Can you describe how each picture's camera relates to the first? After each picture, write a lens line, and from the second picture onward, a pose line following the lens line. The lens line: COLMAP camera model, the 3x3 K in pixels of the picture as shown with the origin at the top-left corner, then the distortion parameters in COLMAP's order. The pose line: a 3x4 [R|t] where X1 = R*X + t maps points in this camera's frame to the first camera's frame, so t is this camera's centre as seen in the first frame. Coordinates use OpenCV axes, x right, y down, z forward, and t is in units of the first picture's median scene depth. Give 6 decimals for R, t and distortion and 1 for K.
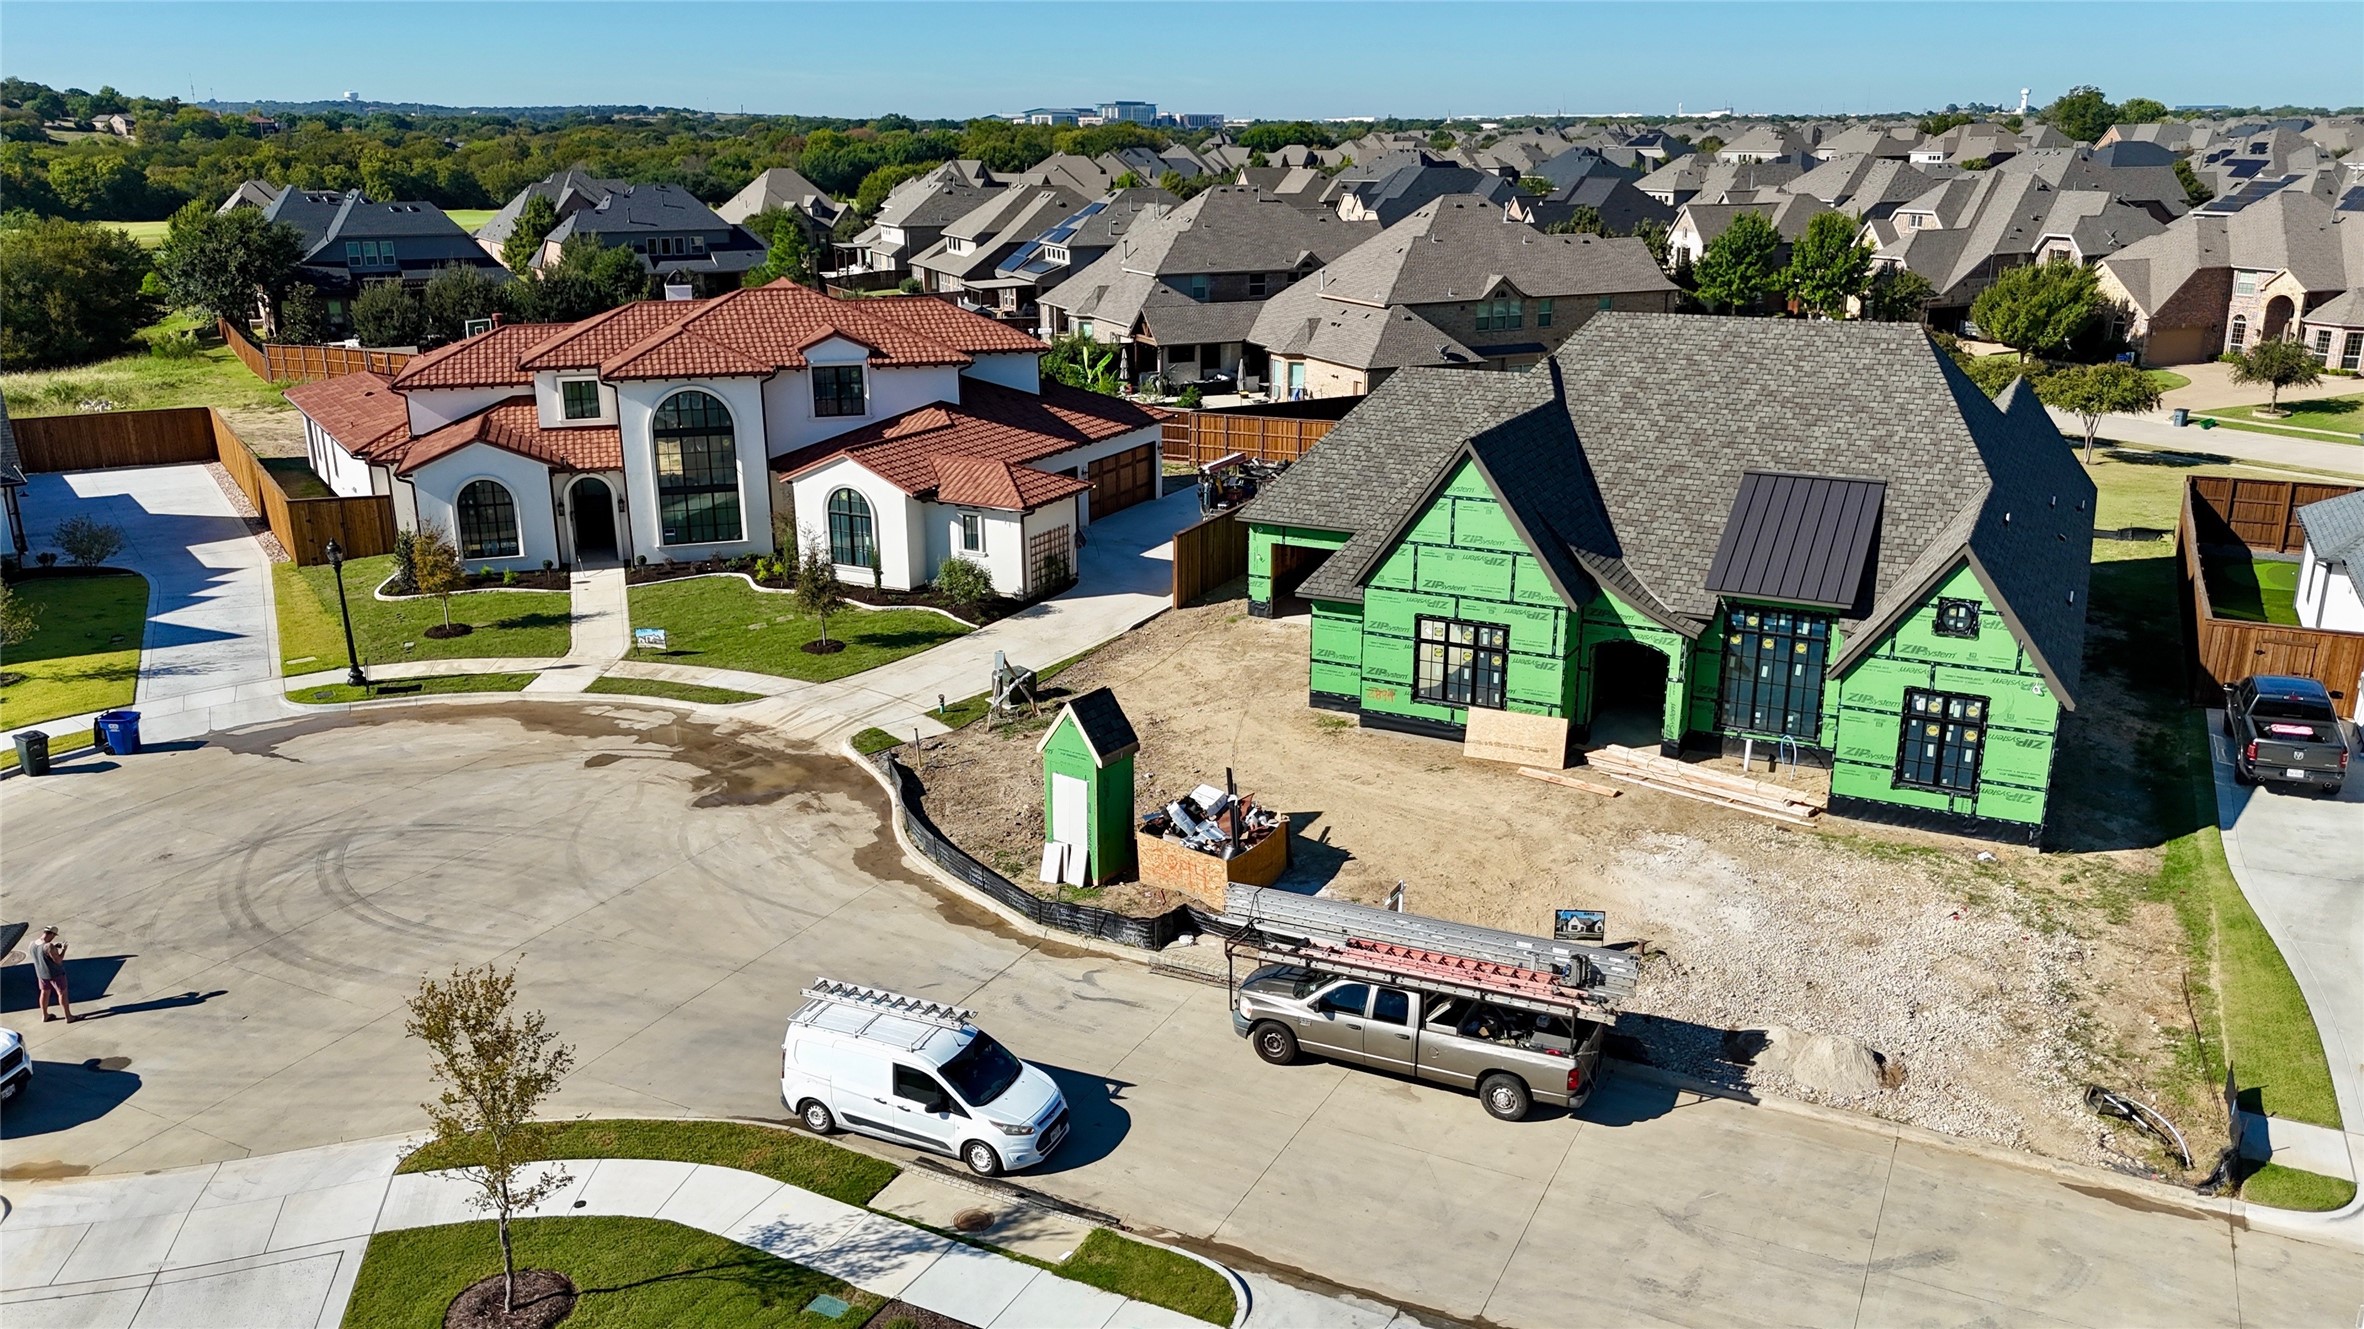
lens RADIAL K [[1747.7, 0, 1190.9], [0, 1747.7, 664.2], [0, 0, 1]] dist [0.078449, -0.086072]
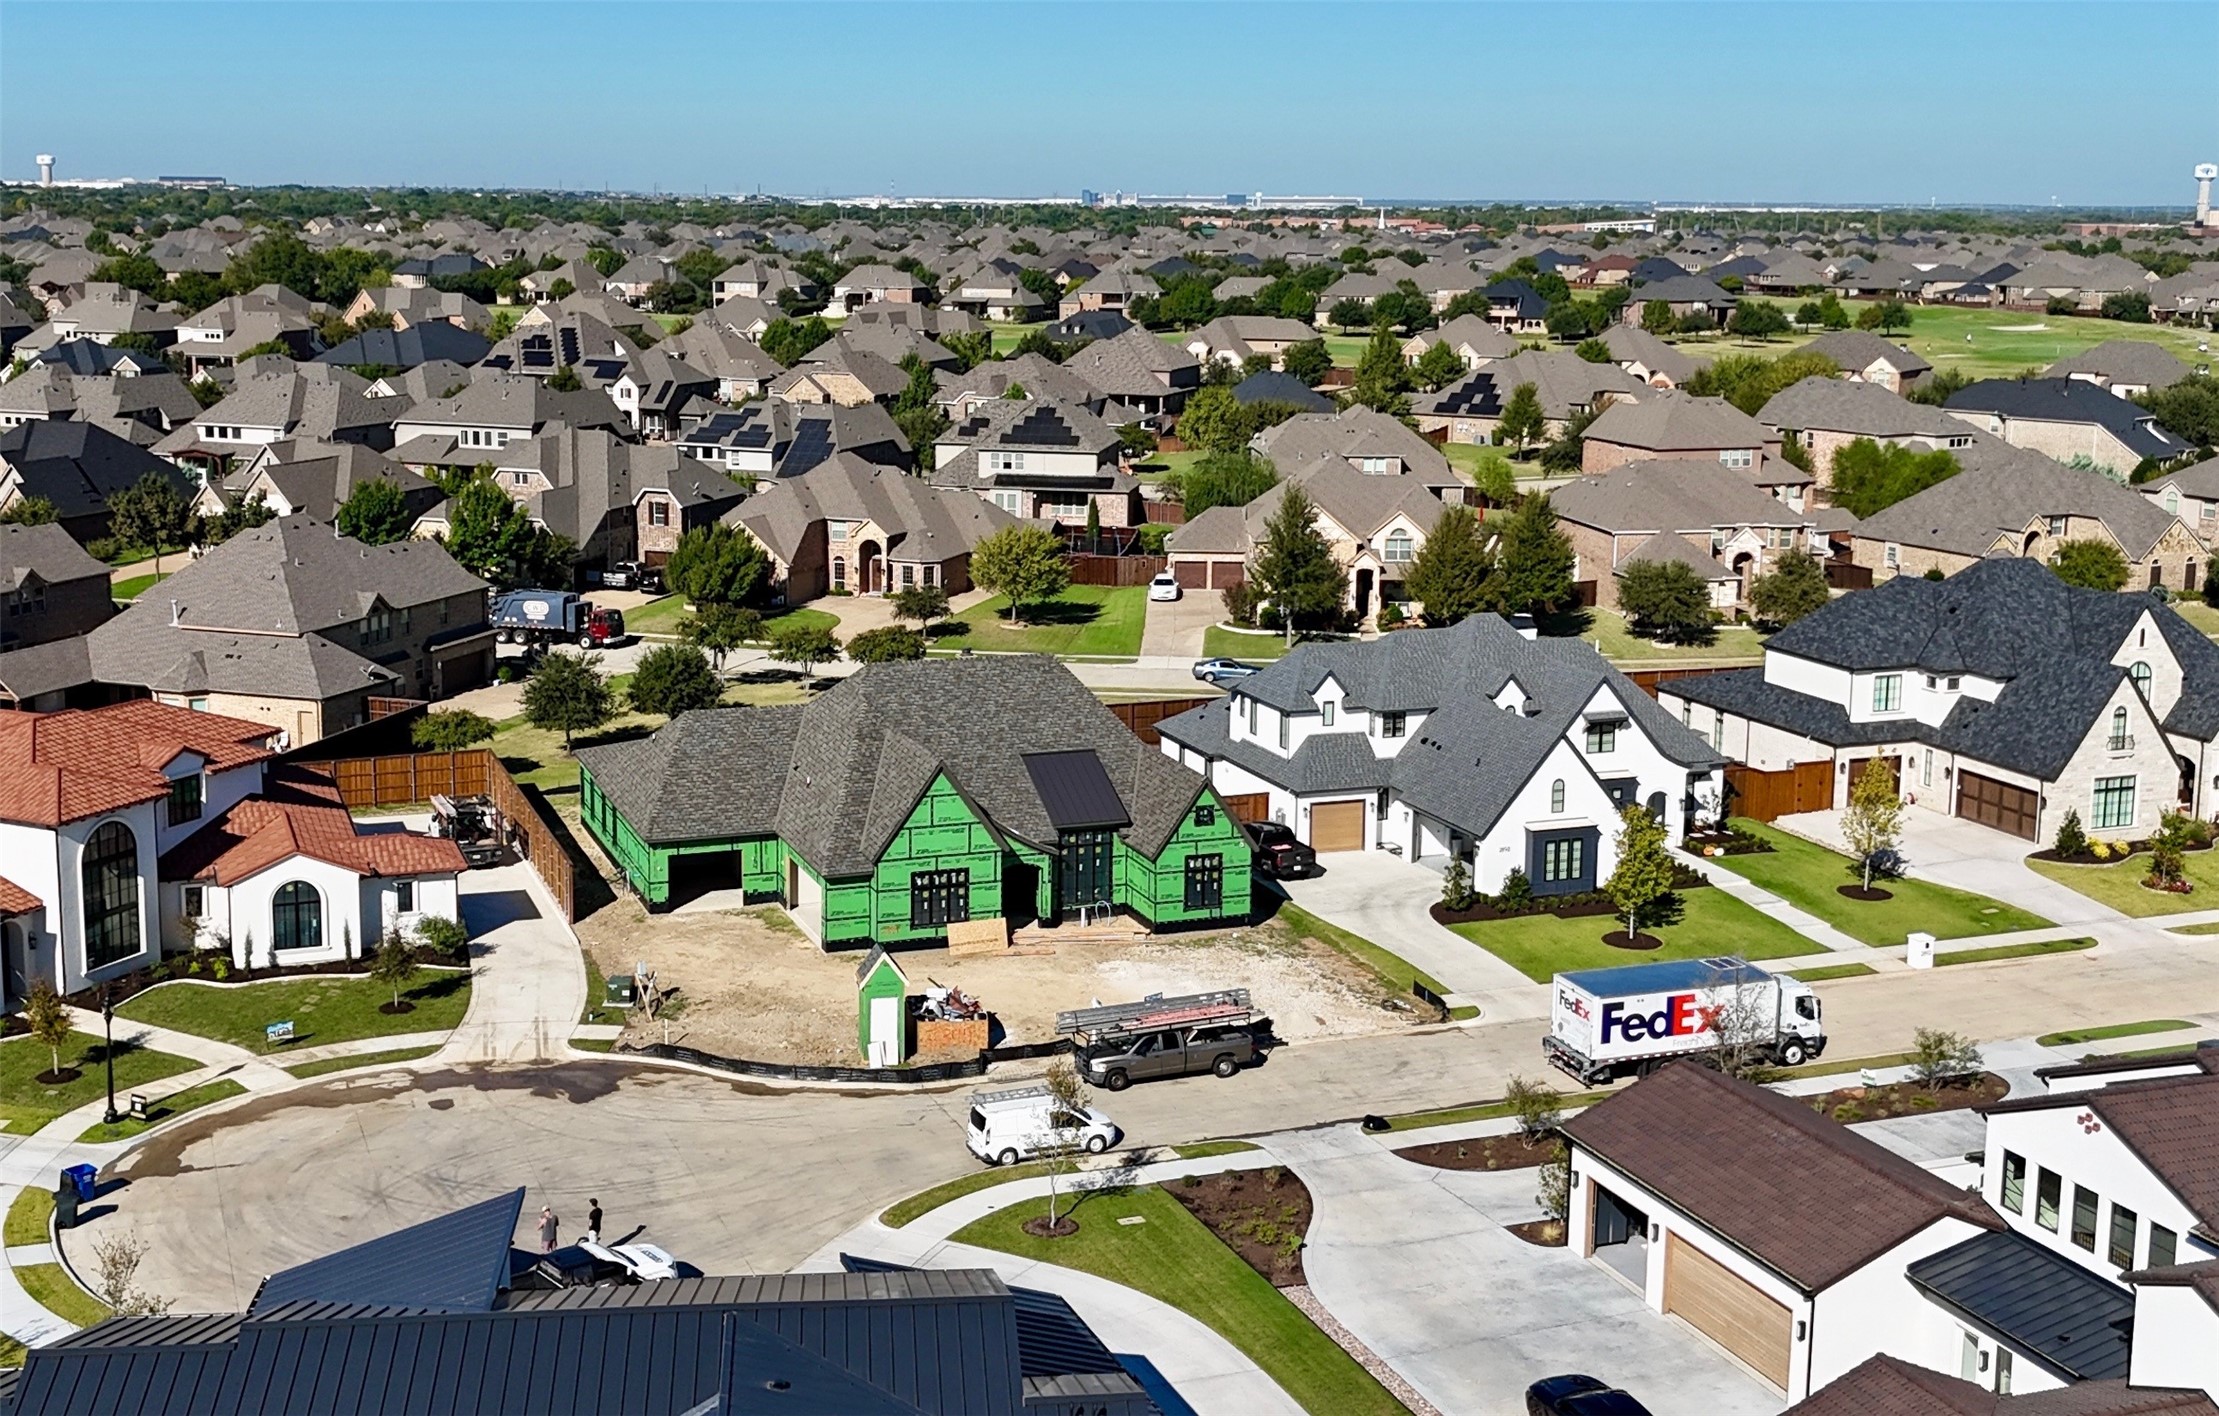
lens RADIAL K [[2568.5, 0, 1040.3], [0, 2568.5, 608.2], [0, 0, 1]] dist [0.222877, -0.730111]
pose [[0.683610, -0.107050, 0.721954, -1.485341], [0.203233, 0.977981, -0.047426, -0.131807], [-0.700980, 0.179146, 0.690314, -0.754328]]
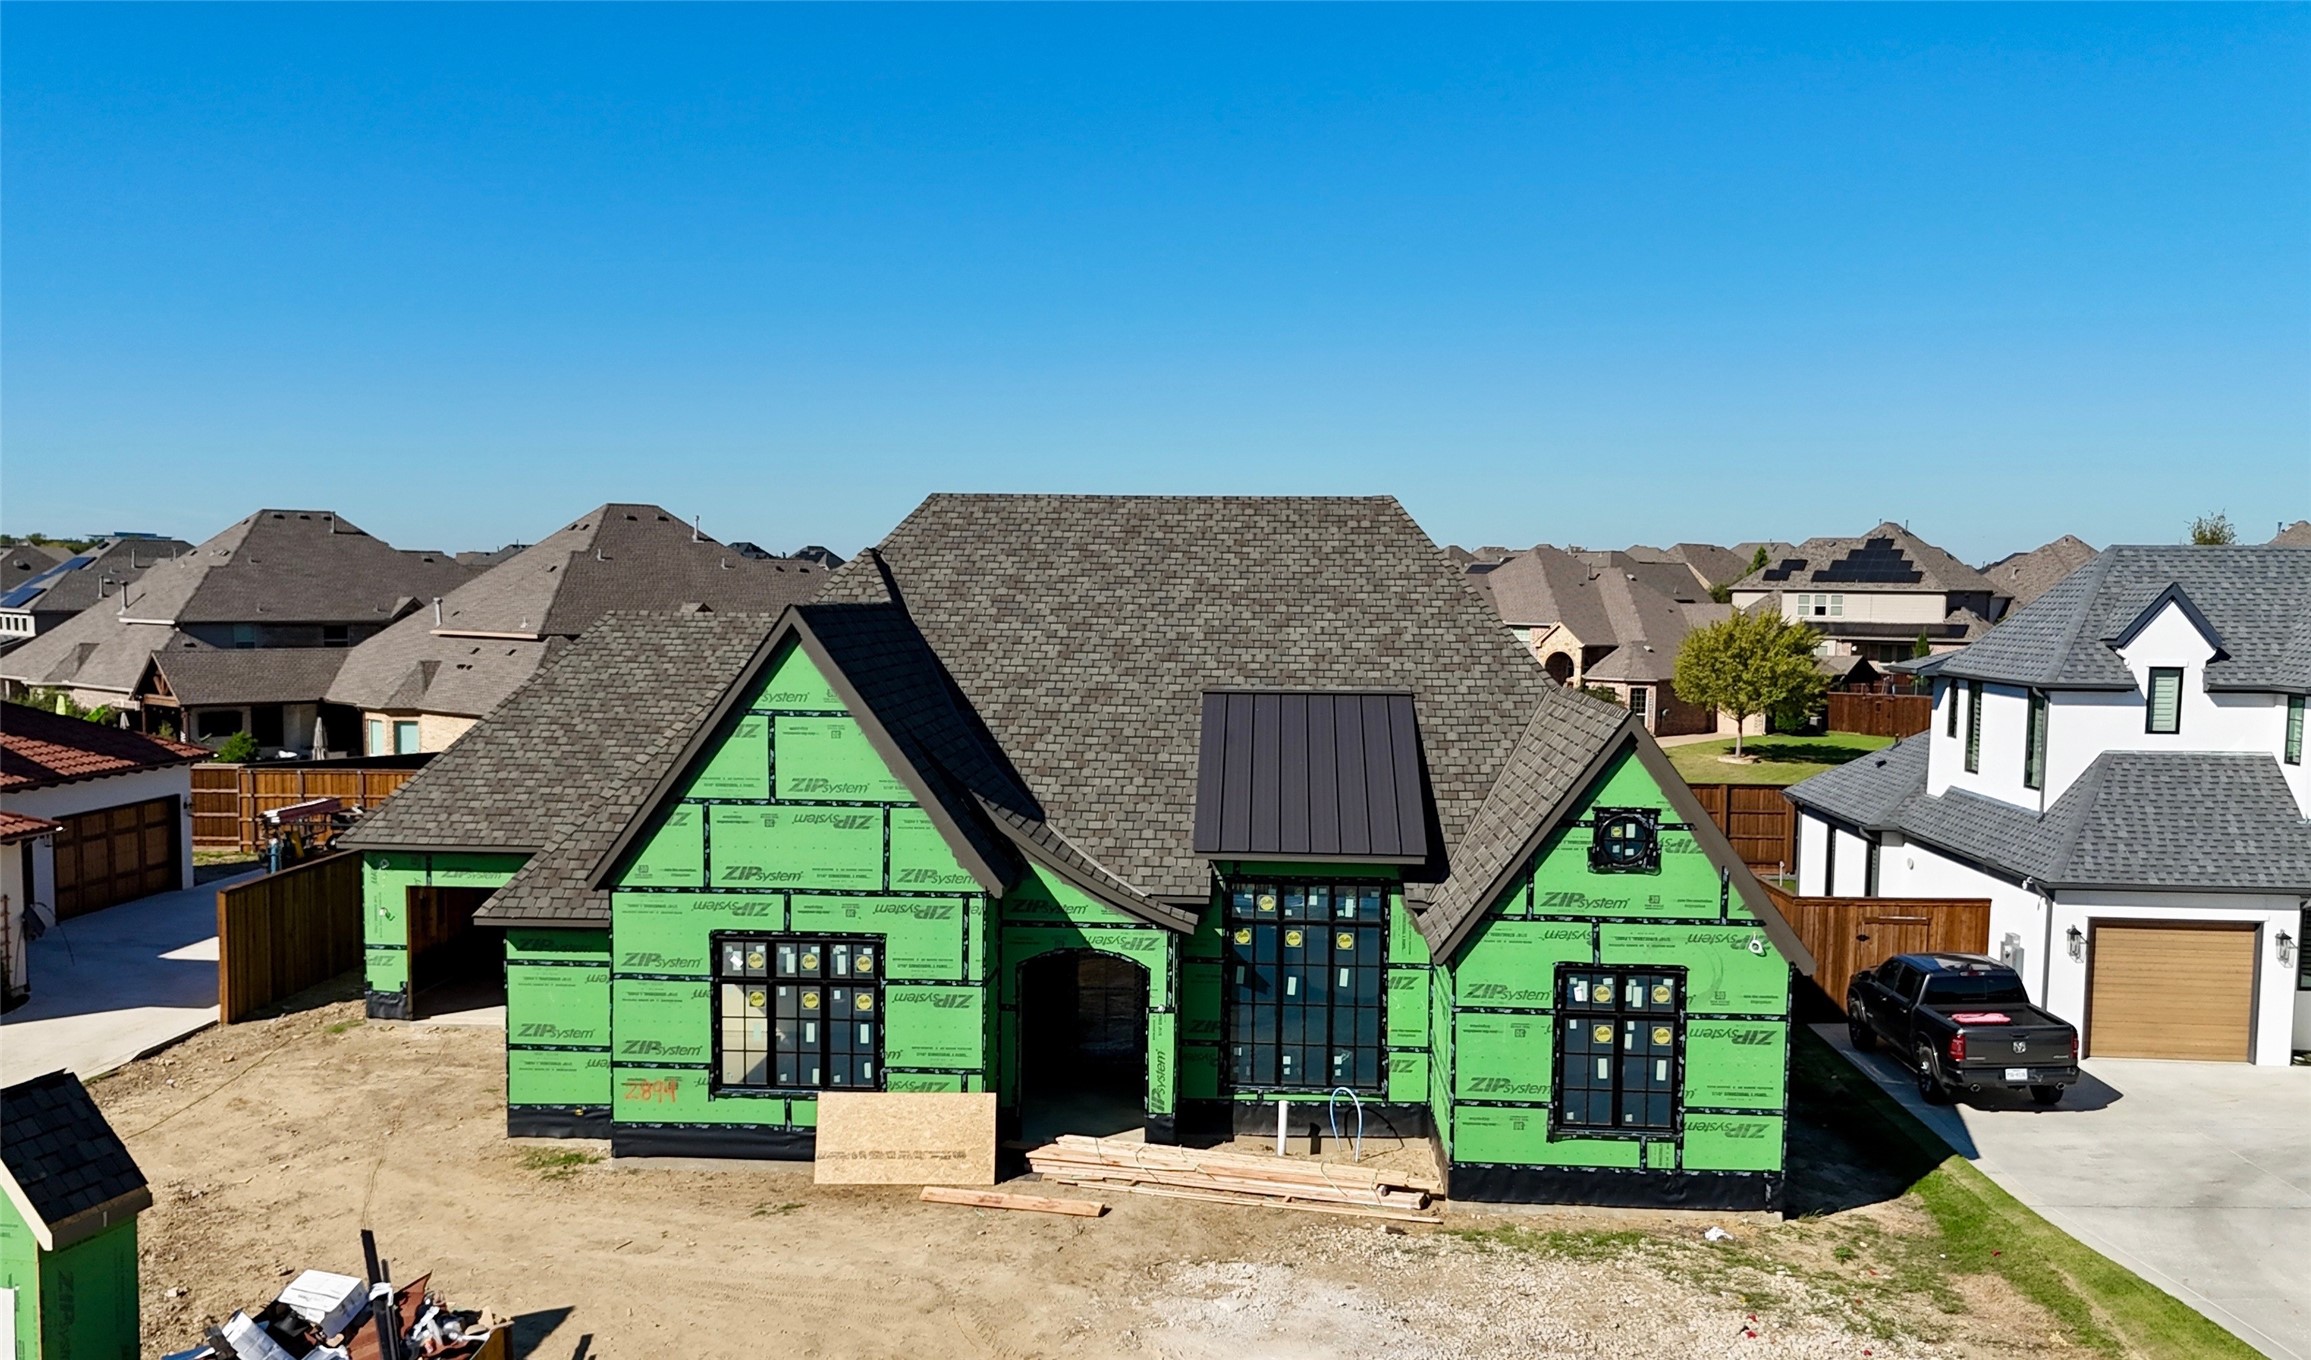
lens RADIAL K [[2081.8, 0, 1124.3], [0, 2081.8, 787.7], [0, 0, 1]] dist [0.134687, -0.276024]
pose [[0.920001, -0.025818, 0.391065, -0.008875], [0.101780, 0.979331, -0.174789, 0.056828], [-0.378469, 0.200608, 0.903613, 0.352142]]
